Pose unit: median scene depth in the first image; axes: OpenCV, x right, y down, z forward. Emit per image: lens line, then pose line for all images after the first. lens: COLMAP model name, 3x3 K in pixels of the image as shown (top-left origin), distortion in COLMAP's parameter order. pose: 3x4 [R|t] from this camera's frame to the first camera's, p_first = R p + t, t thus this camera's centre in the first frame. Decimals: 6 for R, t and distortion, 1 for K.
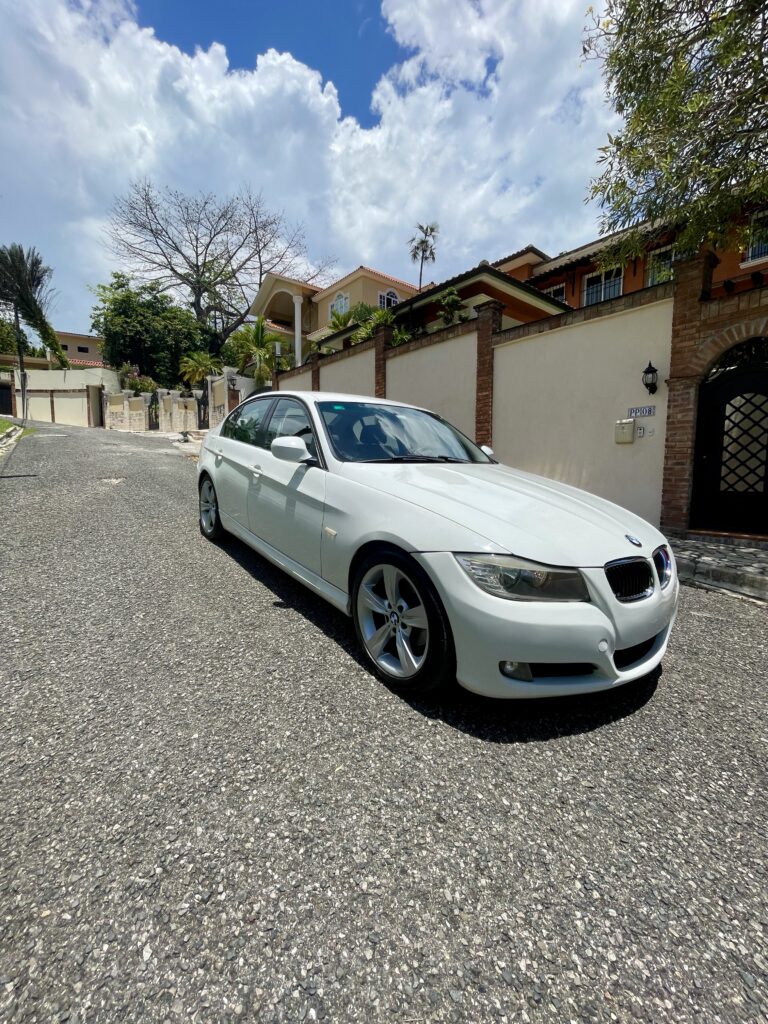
lens RADIAL K [[418.5, 0, 385.8], [0, 418.5, 508.4], [0, 0, 1]] dist [-0.002706, 0.000338]
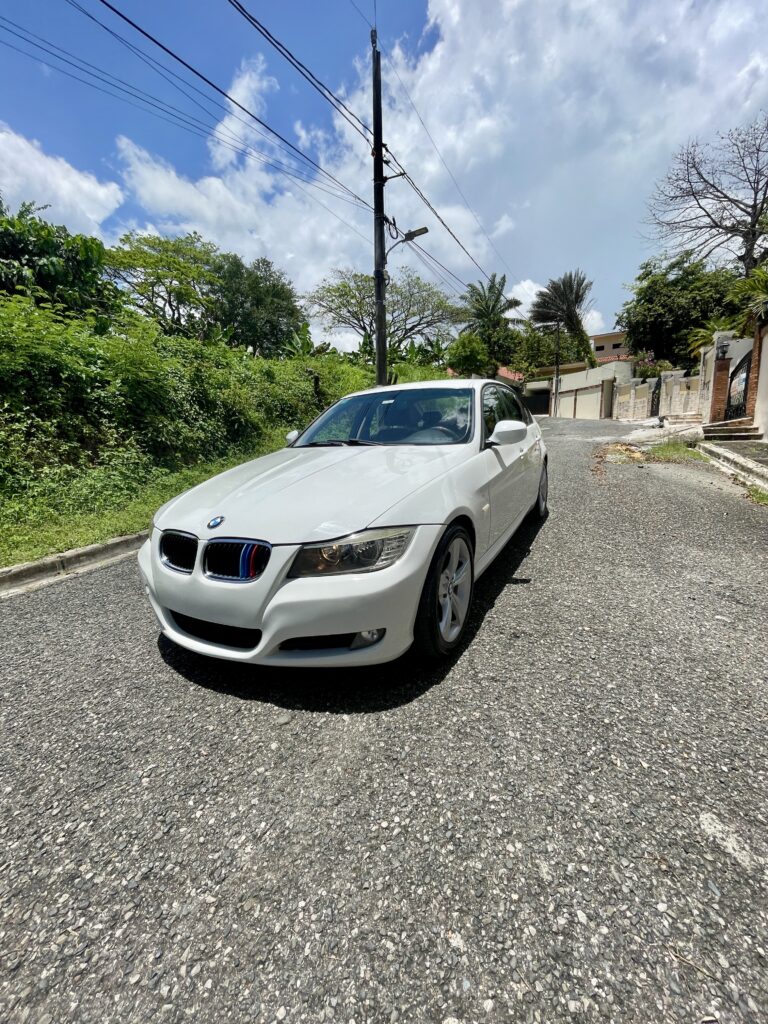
lens RADIAL K [[418.5, 0, 383.6], [0, 418.5, 512.7], [0, 0, 1]] dist [-0.002706, 0.000338]
pose [[0.368465, 0.124829, -0.921223, 0.125169], [-0.091775, 0.990988, 0.097574, -0.004782], [0.925101, 0.048593, 0.376600, 0.071216]]
